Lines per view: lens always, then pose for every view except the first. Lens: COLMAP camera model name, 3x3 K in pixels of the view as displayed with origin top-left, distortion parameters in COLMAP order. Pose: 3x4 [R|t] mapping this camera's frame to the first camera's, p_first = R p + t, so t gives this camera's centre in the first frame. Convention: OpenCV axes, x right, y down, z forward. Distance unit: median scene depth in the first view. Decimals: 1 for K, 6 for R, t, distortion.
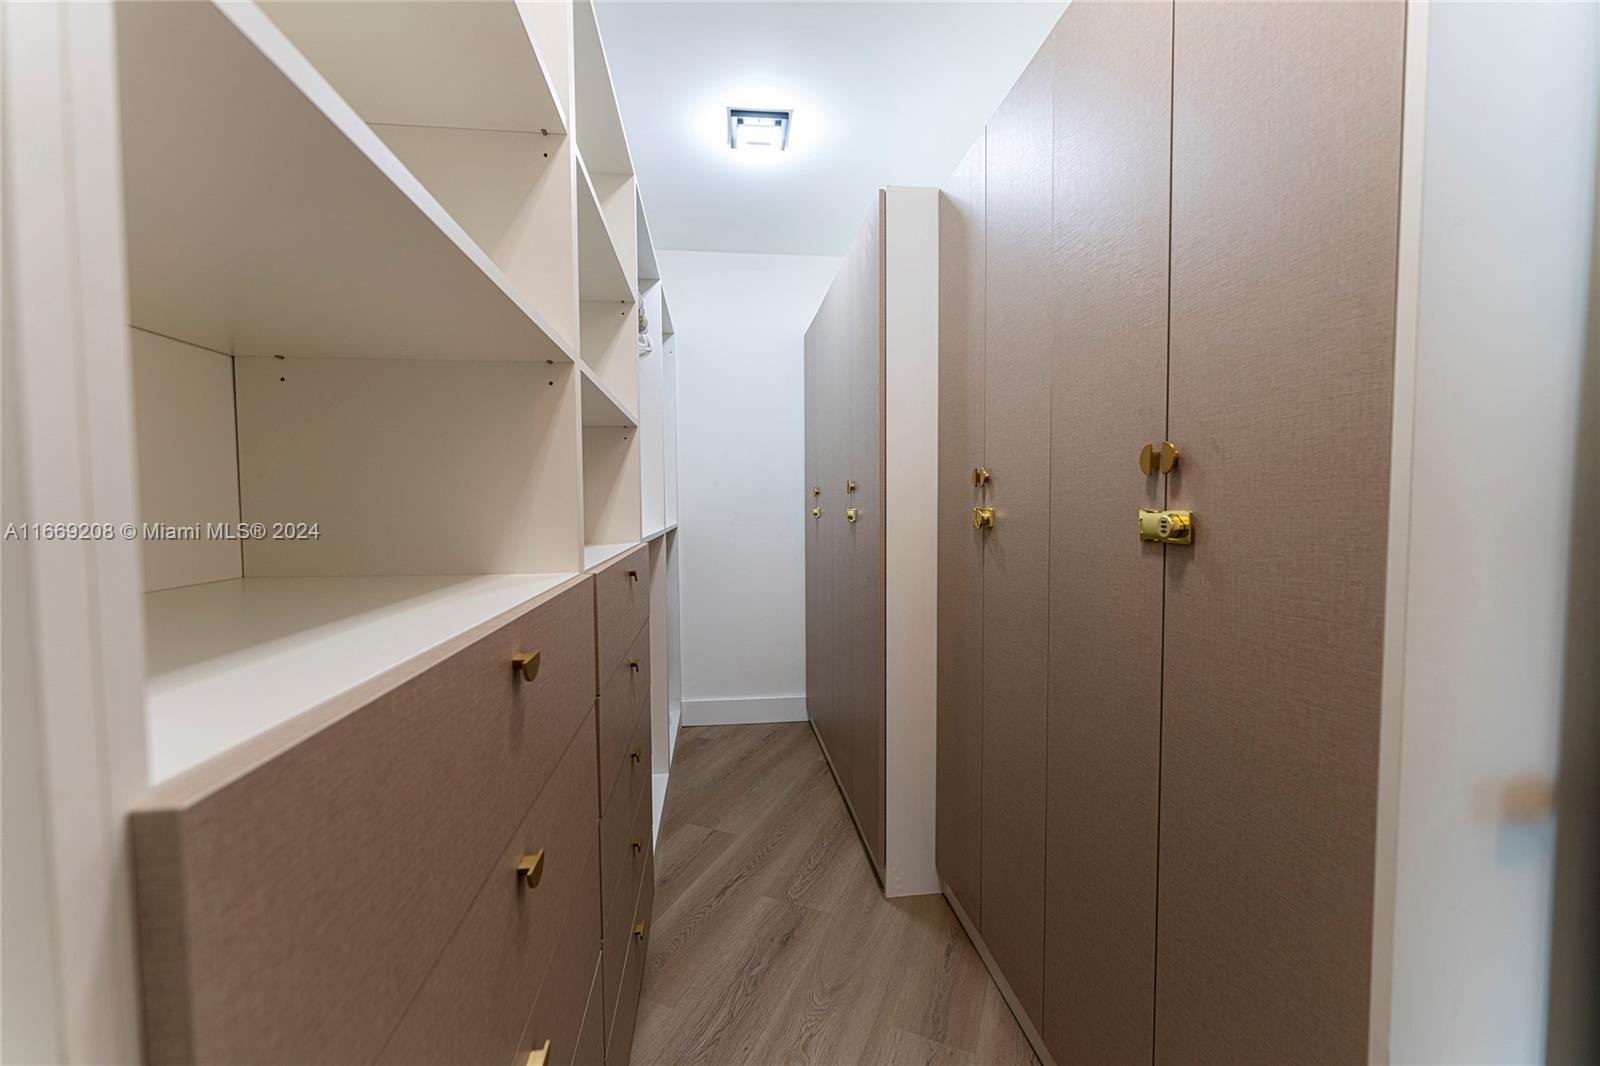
lens RADIAL K [[636.1, 0, 789.5], [0, 636.1, 534.7], [0, 0, 1]] dist [0.000088, -0.000321]
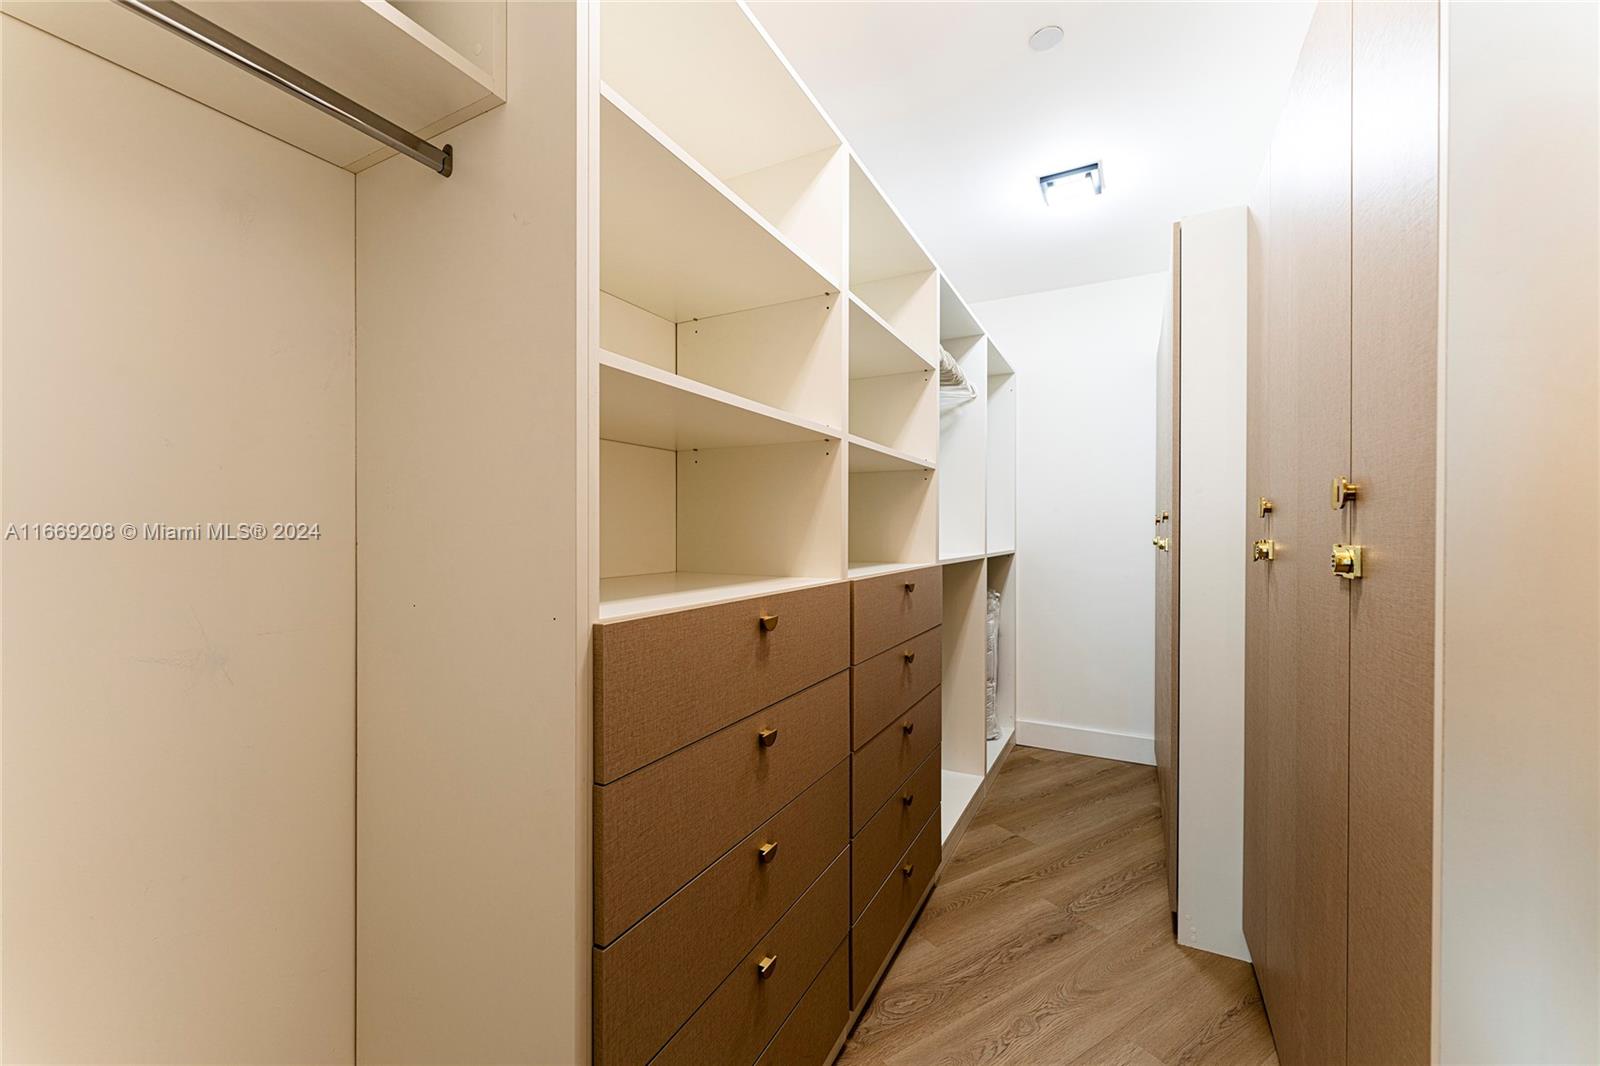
lens RADIAL K [[636.1, 0, 789.5], [0, 636.1, 534.7], [0, 0, 1]] dist [0.000088, -0.000321]
pose [[0.818846, 0.009816, -0.573929, 0.217927], [-0.033296, 0.998983, -0.030418, 0.002906], [0.573047, 0.044017, 0.818340, -0.148788]]
